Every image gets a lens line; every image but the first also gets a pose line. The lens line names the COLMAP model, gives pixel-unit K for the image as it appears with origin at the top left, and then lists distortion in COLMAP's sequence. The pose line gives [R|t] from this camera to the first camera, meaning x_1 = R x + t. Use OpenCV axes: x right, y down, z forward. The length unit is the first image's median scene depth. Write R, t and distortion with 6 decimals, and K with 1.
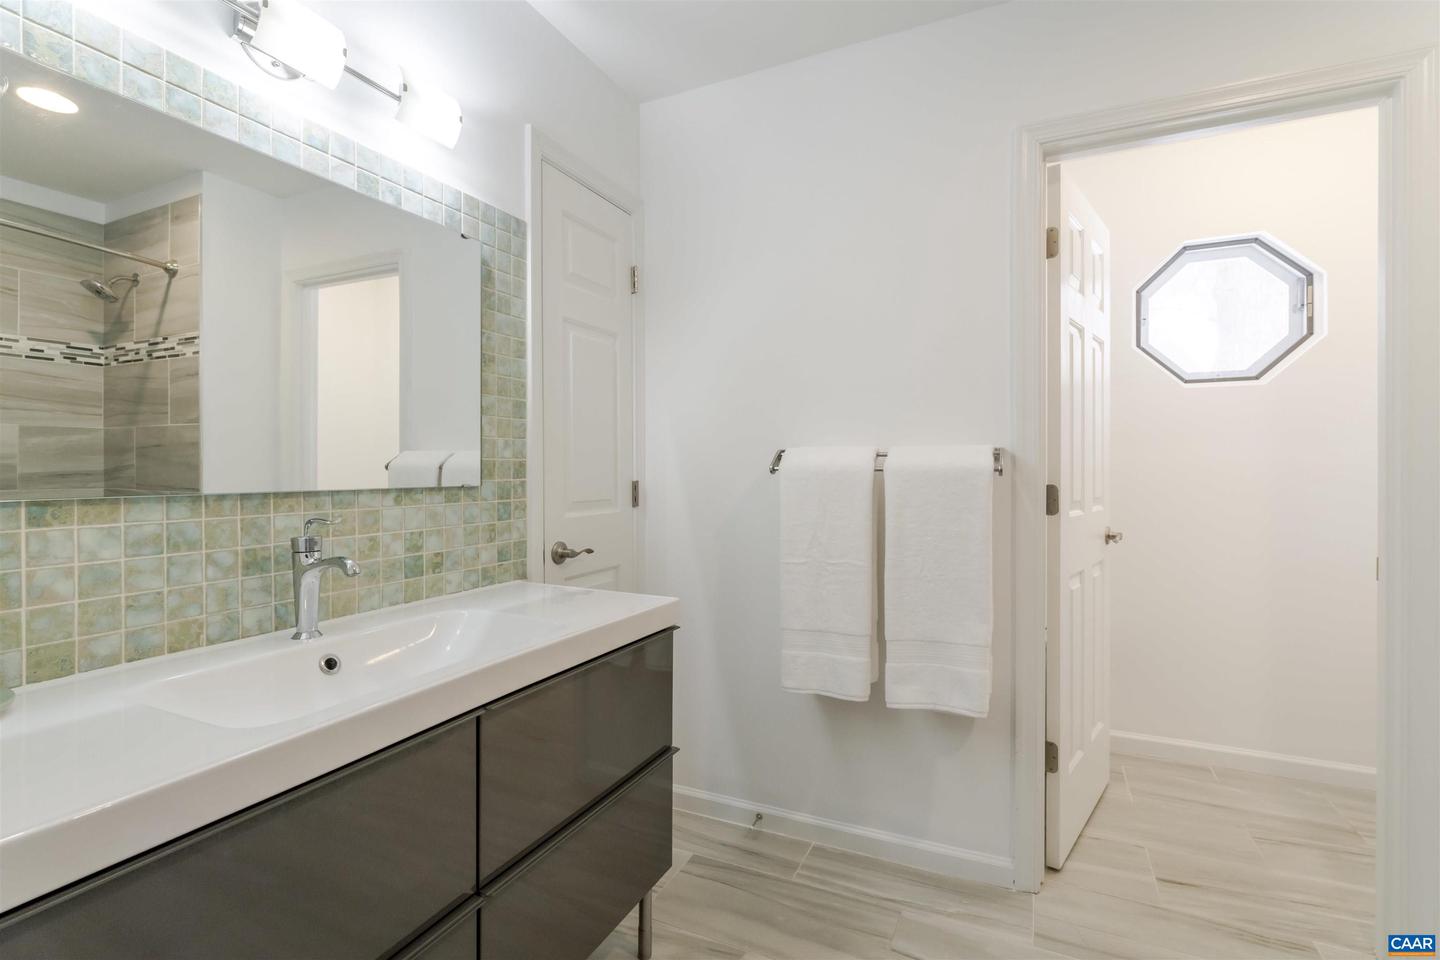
lens RADIAL K [[664.2, 0, 717.9], [0, 664.2, 473.7], [0, 0, 1]] dist [0.002450, 0.000007]
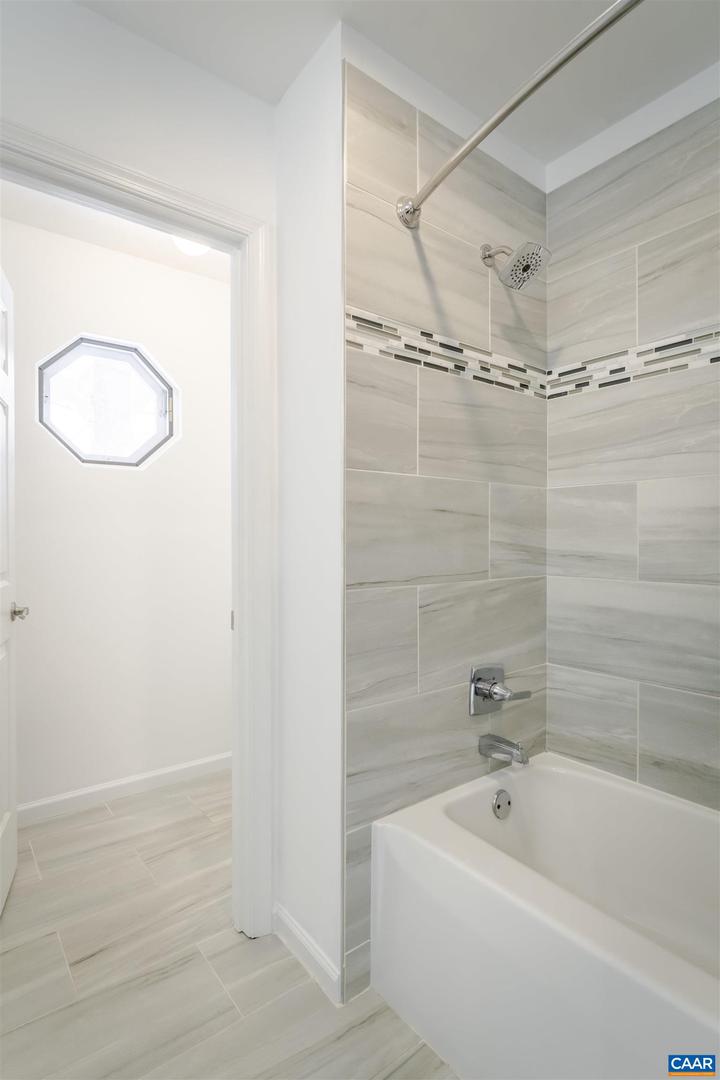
lens RADIAL K [[546.3, 0, 357.6], [0, 546.3, 539.8], [0, 0, 1]] dist [-0.004969, -0.001272]
pose [[0.450229, -0.002300, 0.892910, 0.110298], [0.007848, 0.999968, -0.001382, -0.003809], [-0.892879, 0.007630, 0.450233, 0.204831]]
